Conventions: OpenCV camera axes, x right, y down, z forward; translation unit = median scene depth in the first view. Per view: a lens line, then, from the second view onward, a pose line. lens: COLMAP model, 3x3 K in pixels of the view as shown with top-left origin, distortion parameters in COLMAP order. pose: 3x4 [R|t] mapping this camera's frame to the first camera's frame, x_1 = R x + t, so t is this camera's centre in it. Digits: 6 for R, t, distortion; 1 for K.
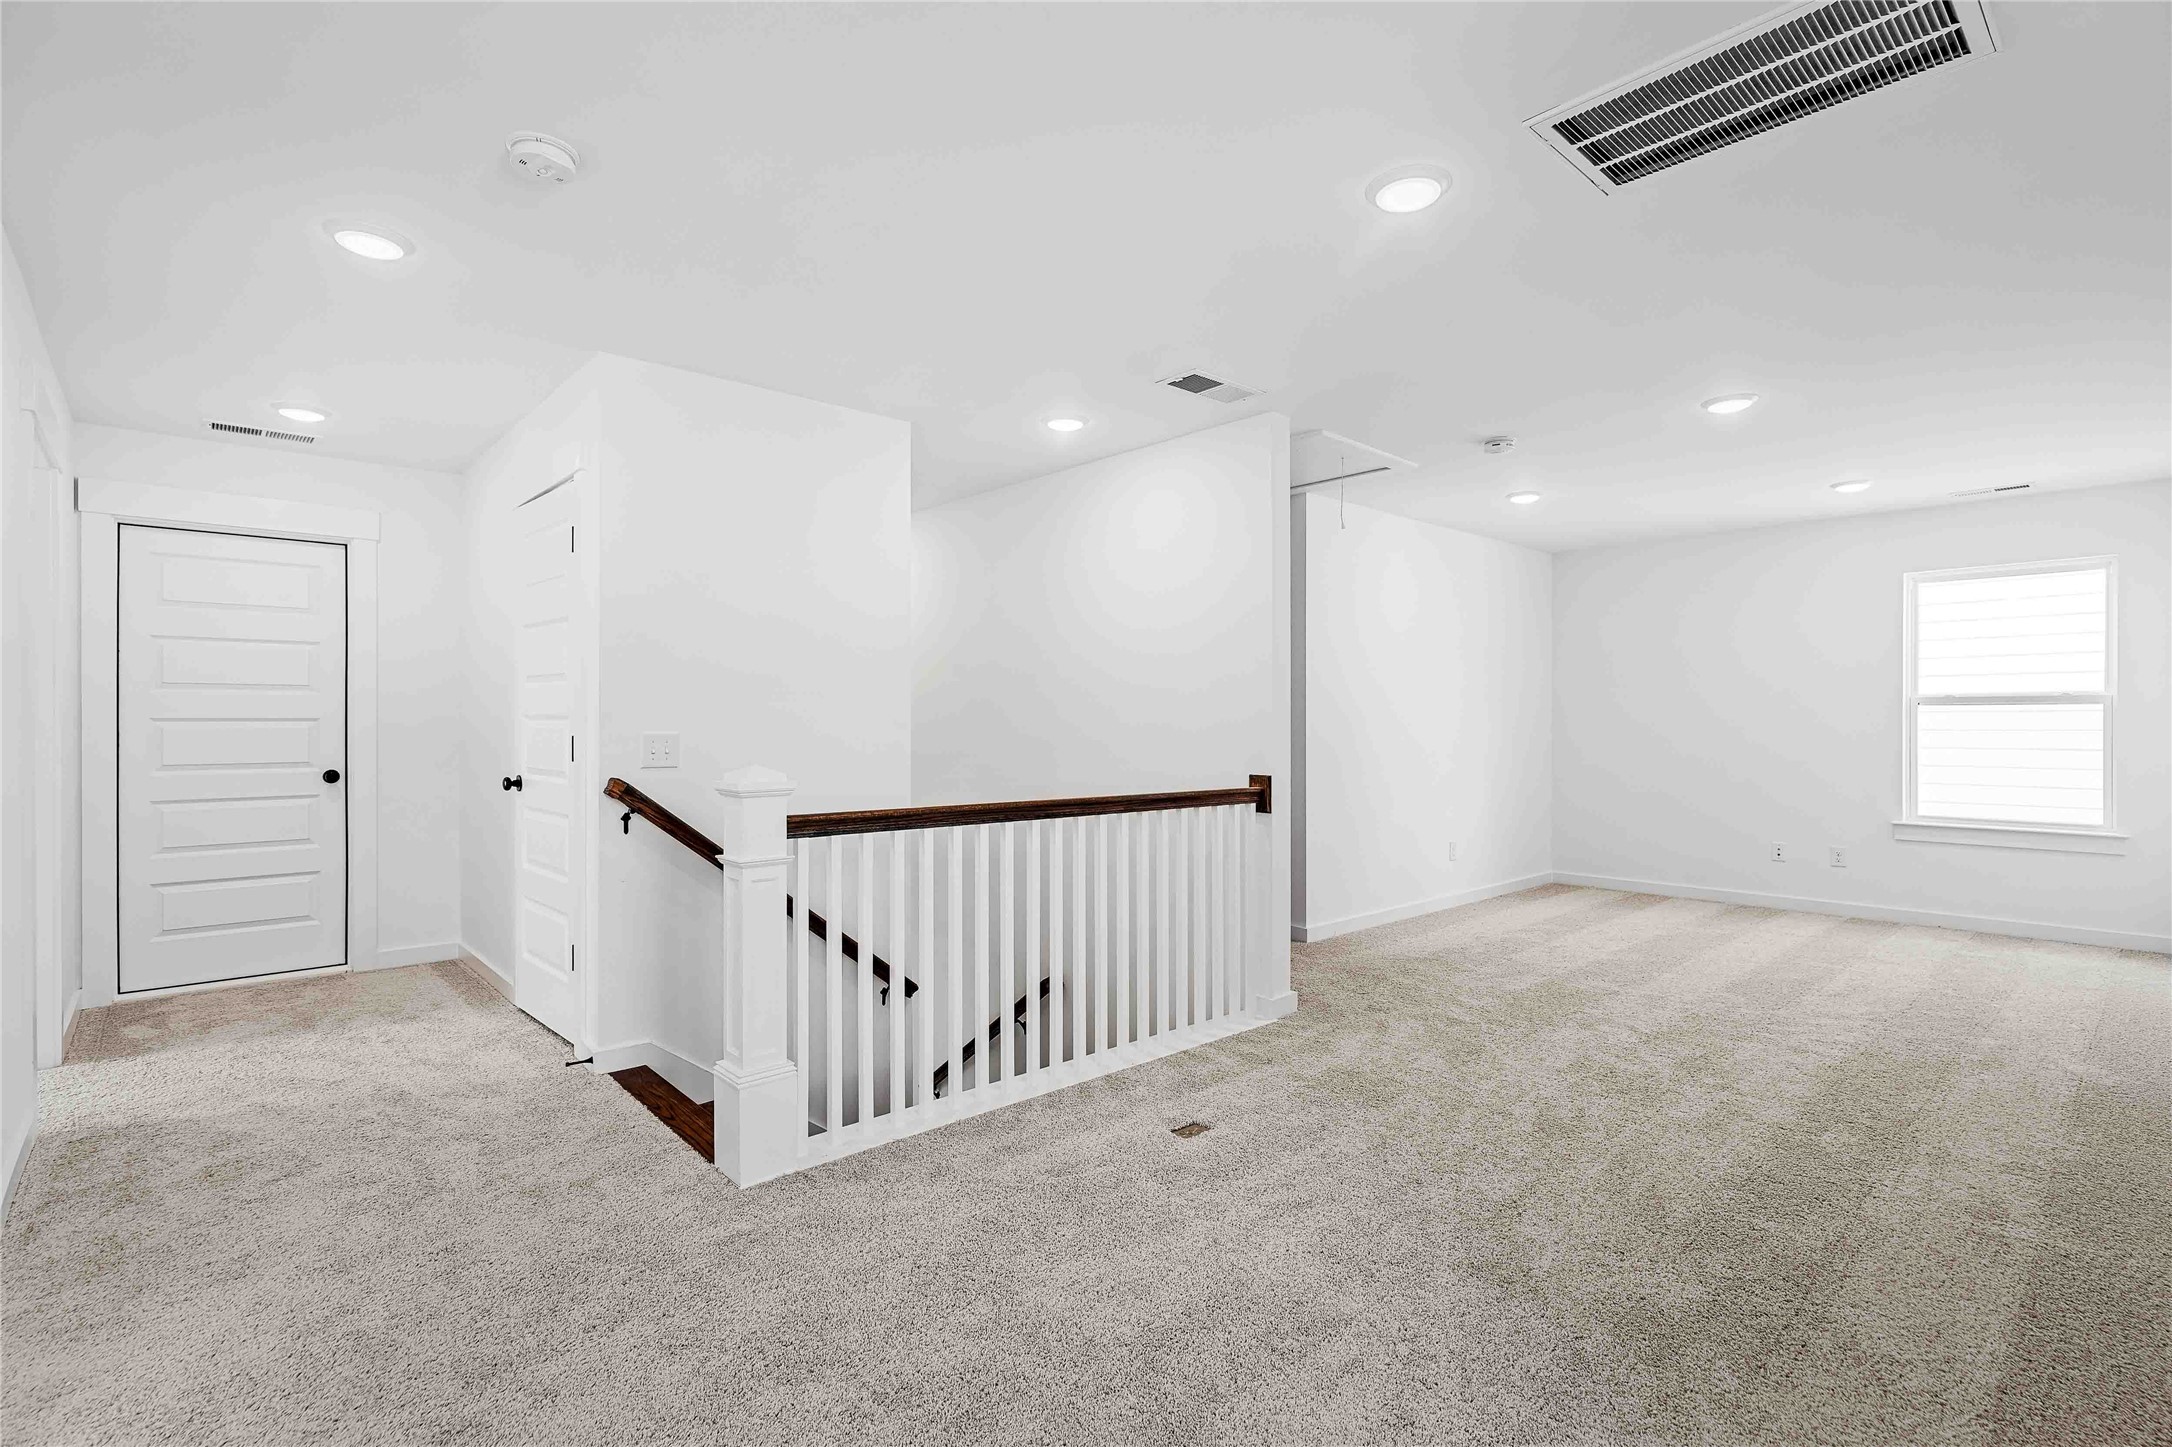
lens RADIAL K [[996.1, 0, 1086.0], [0, 996.1, 723.5], [0, 0, 1]] dist [-0.000709, -0.000070]
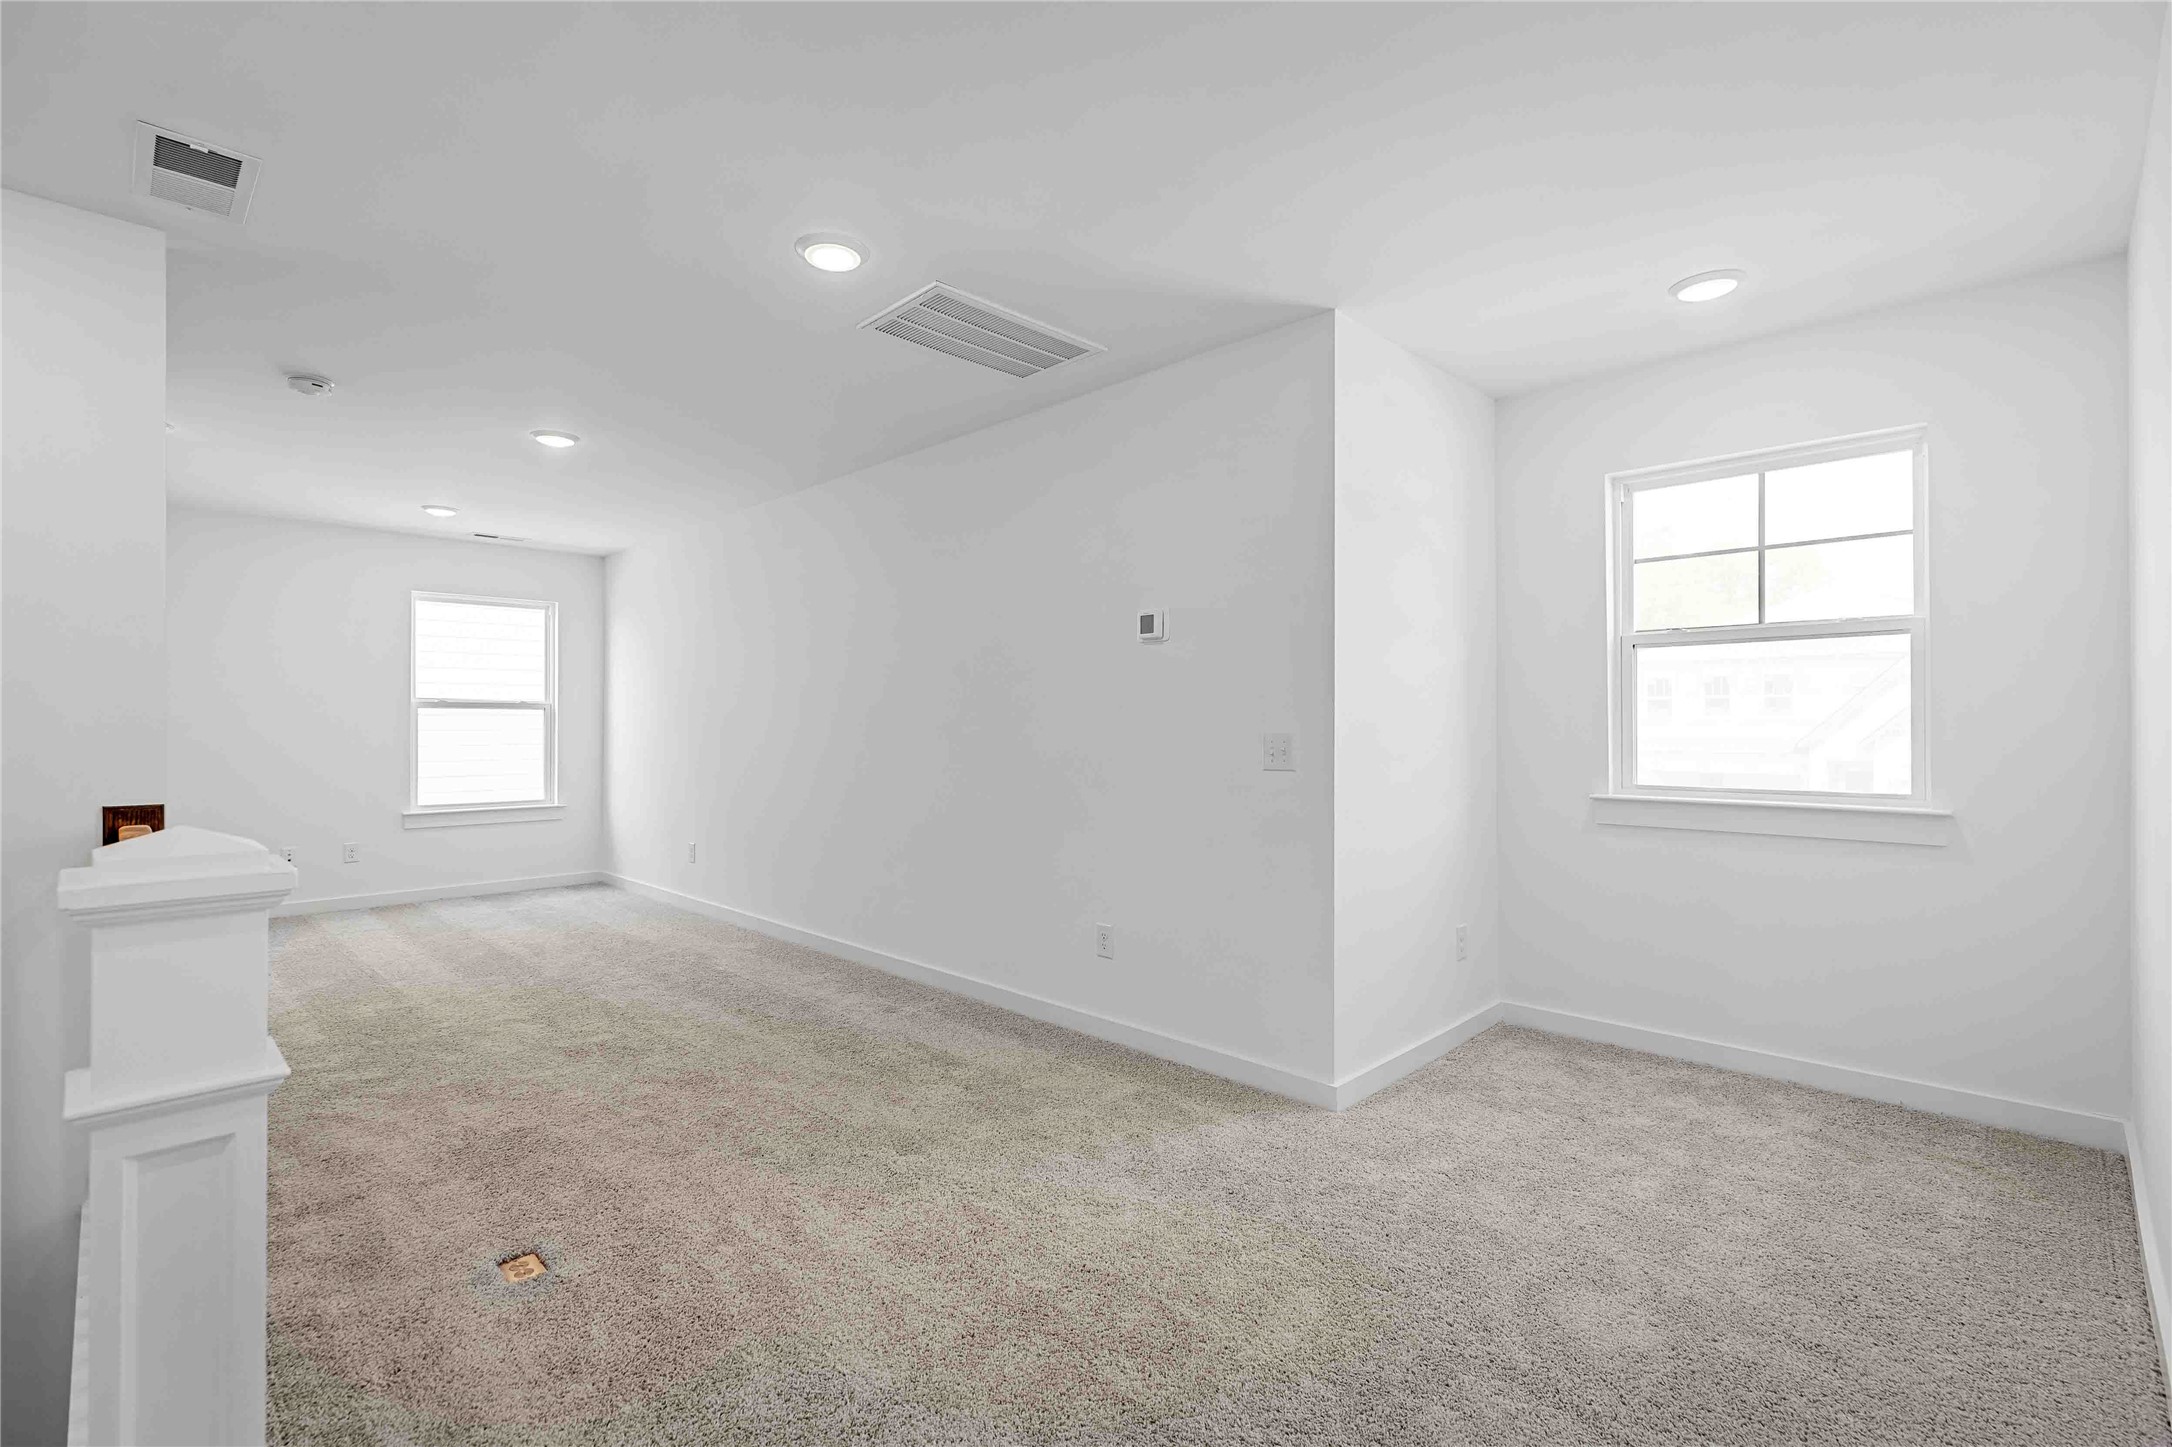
lens RADIAL K [[981.5, 0, 1086.0], [0, 981.5, 723.5], [0, 0, 1]] dist [-0.000715, -0.000017]
pose [[-0.056443, 0.002645, 0.998402, -0.365815], [-0.000632, 0.999996, -0.002685, 0.002097], [-0.998406, -0.000783, -0.056441, 0.346602]]
